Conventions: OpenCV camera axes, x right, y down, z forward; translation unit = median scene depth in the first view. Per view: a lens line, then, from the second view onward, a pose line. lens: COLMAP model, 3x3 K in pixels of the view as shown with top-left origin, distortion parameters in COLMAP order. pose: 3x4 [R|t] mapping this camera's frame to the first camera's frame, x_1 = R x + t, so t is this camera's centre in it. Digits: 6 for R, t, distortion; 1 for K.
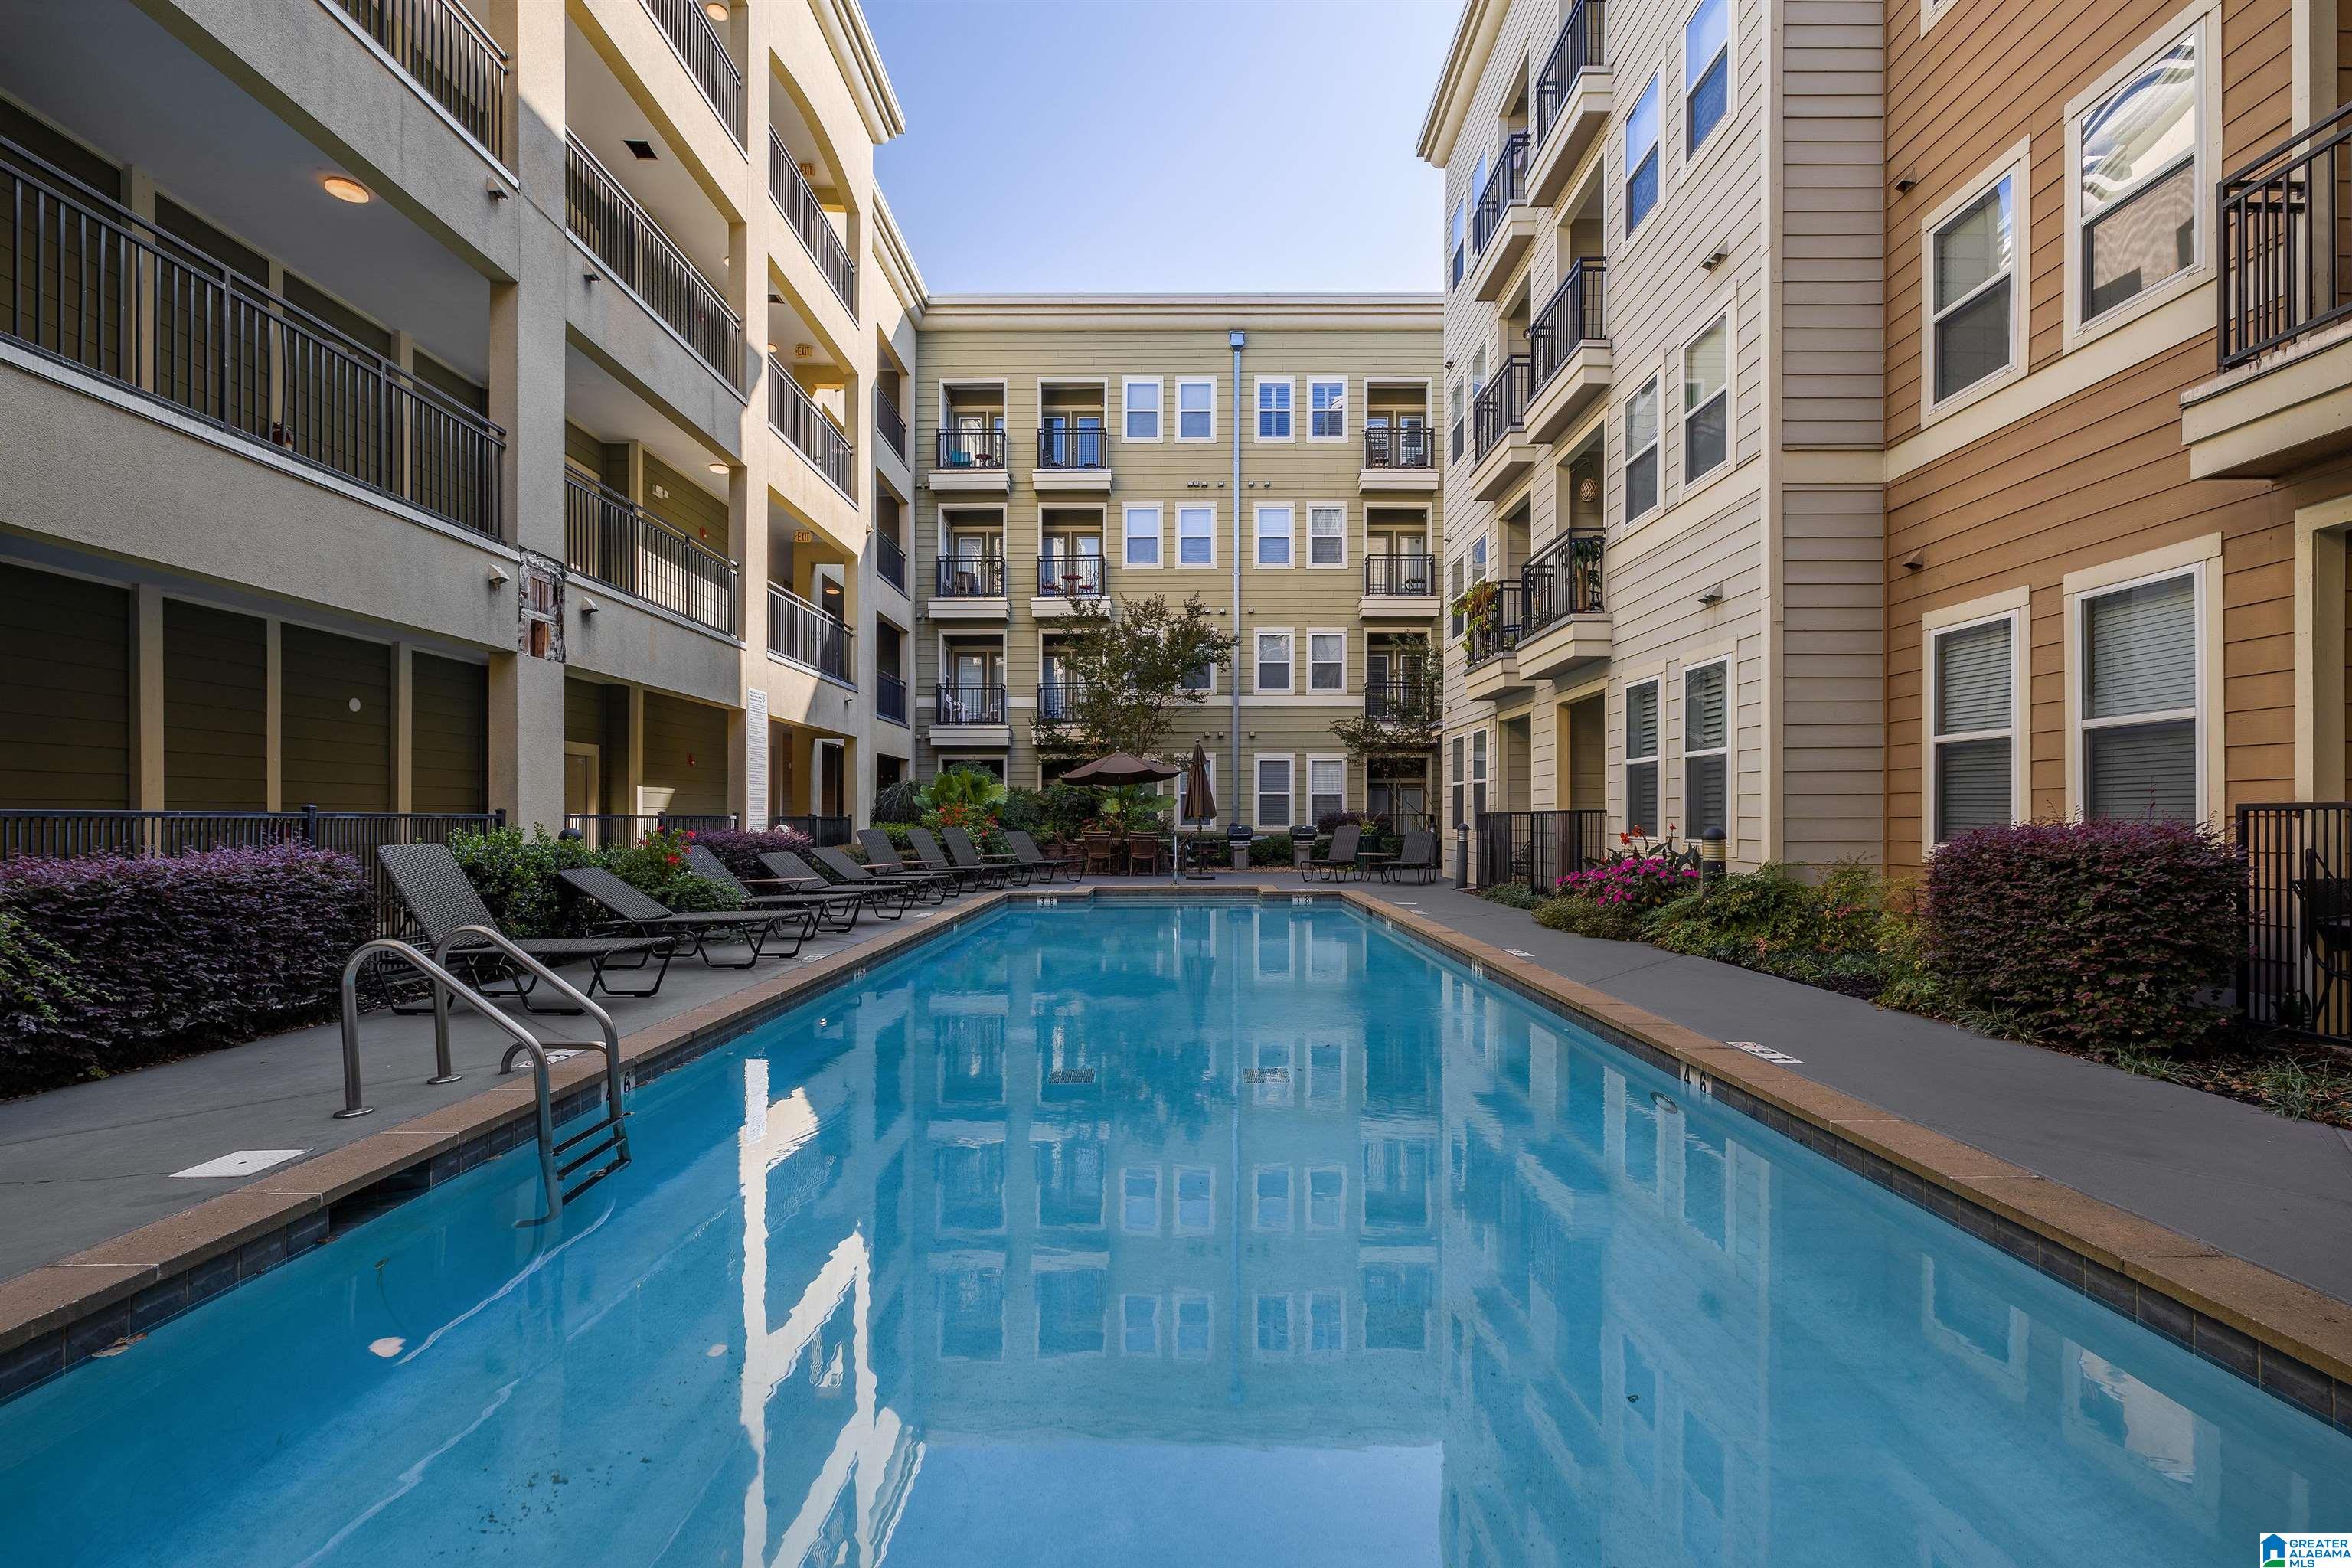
lens RADIAL K [[1036.2, 0, 1177.5], [0, 1036.2, 799.6], [0, 0, 1]] dist [-0.000474, 0.000468]
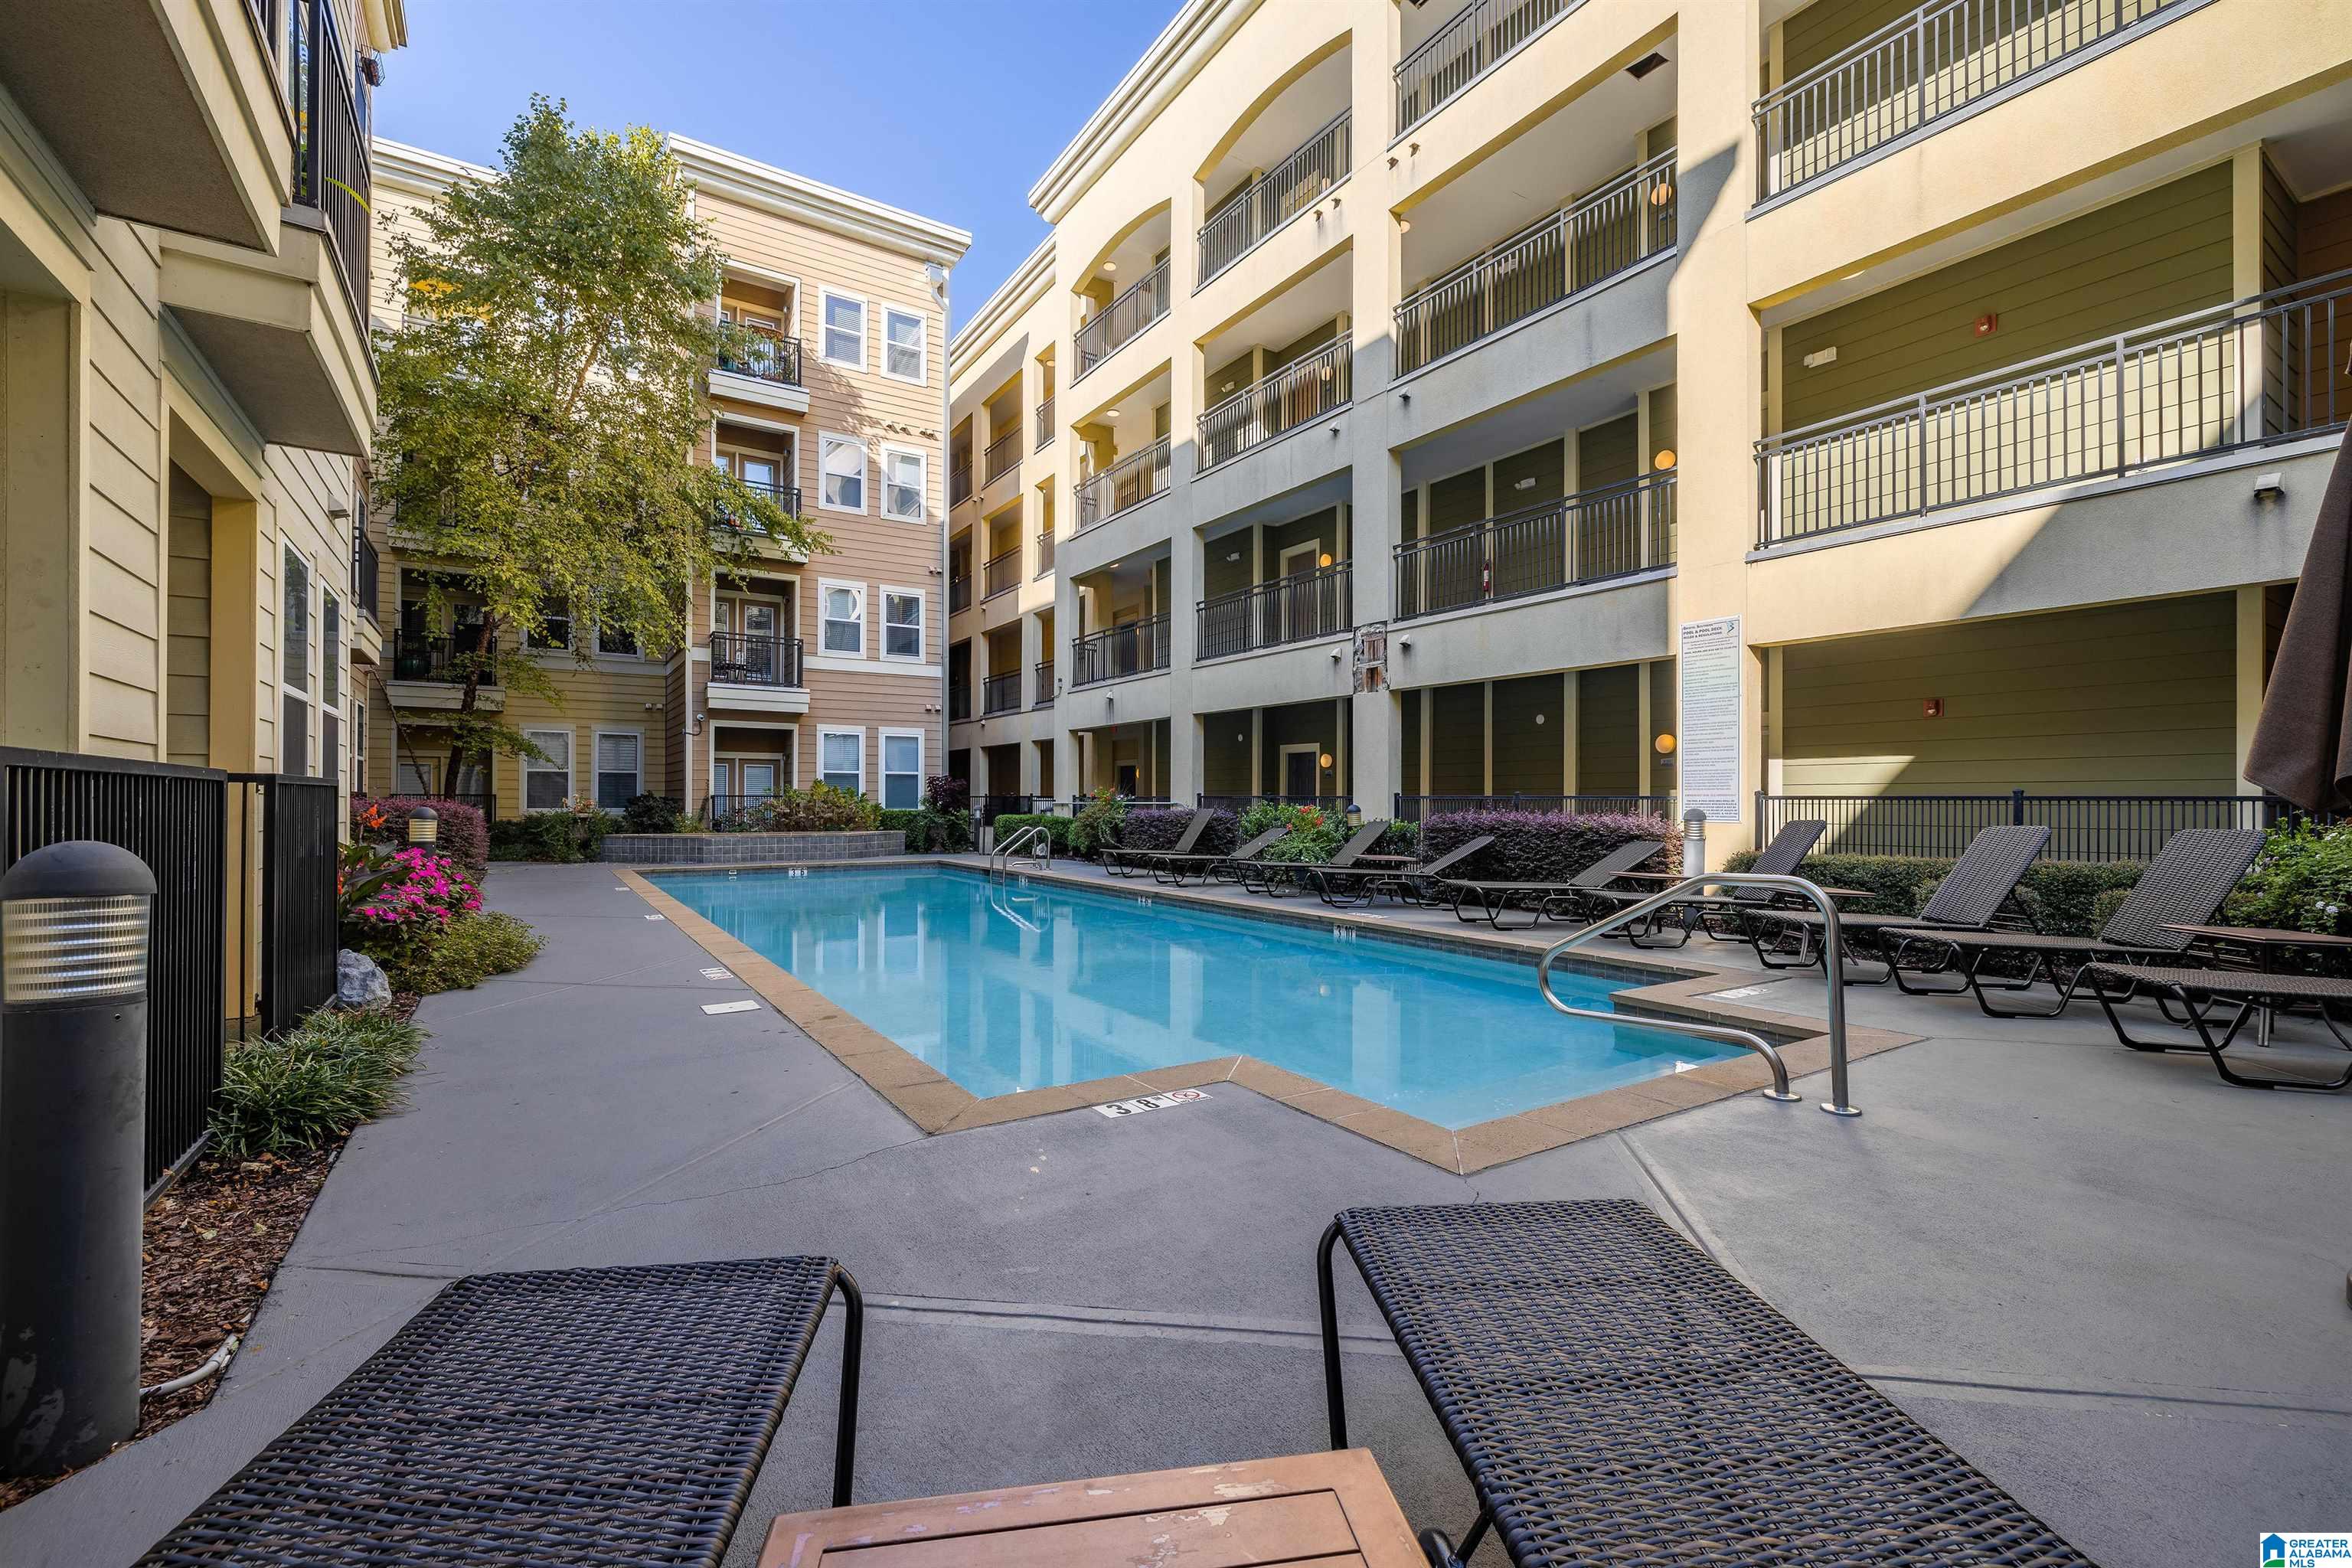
lens RADIAL K [[1004.7, 0, 1176.0], [0, 1004.7, 784.0], [0, 0, 1]] dist [-0.001696, 0.000272]
pose [[-0.836060, -0.010626, -0.548535, 0.501820], [0.005847, 0.999583, -0.028275, 0.043302], [0.548607, -0.026847, -0.835649, 2.497889]]
